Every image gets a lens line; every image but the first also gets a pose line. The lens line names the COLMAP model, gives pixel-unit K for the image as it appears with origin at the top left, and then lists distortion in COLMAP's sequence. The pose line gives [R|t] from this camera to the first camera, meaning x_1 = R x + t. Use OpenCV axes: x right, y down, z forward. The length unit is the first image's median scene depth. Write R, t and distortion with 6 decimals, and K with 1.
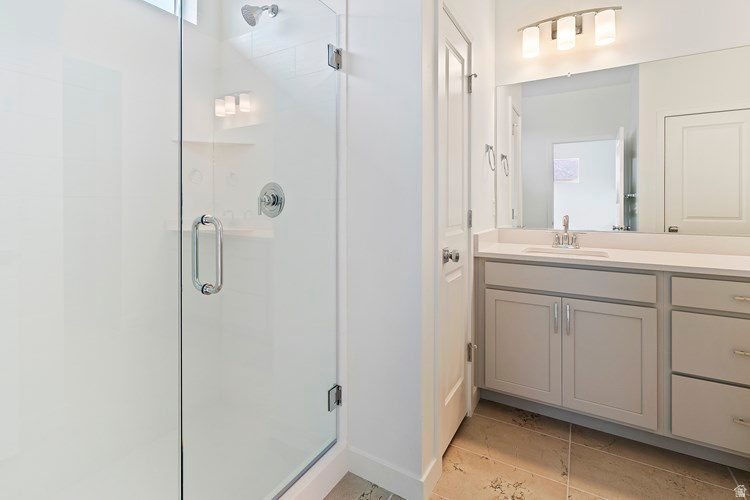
lens RADIAL K [[348.0, 0, 340.8], [0, 348.0, 205.5], [0, 0, 1]] dist [0.000164, -0.000404]
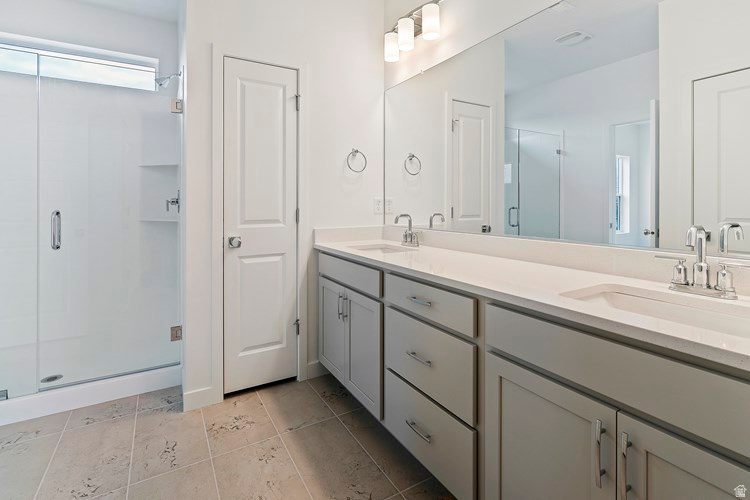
lens RADIAL K [[351.9, 0, 375.0], [0, 351.9, 205.5], [0, 0, 1]] dist [-0.002019, 0.000064]
pose [[0.878449, -0.006897, -0.477786, 1.198453], [0.004807, 0.999973, -0.005598, 0.012376], [0.477811, 0.002621, 0.878459, 0.064149]]
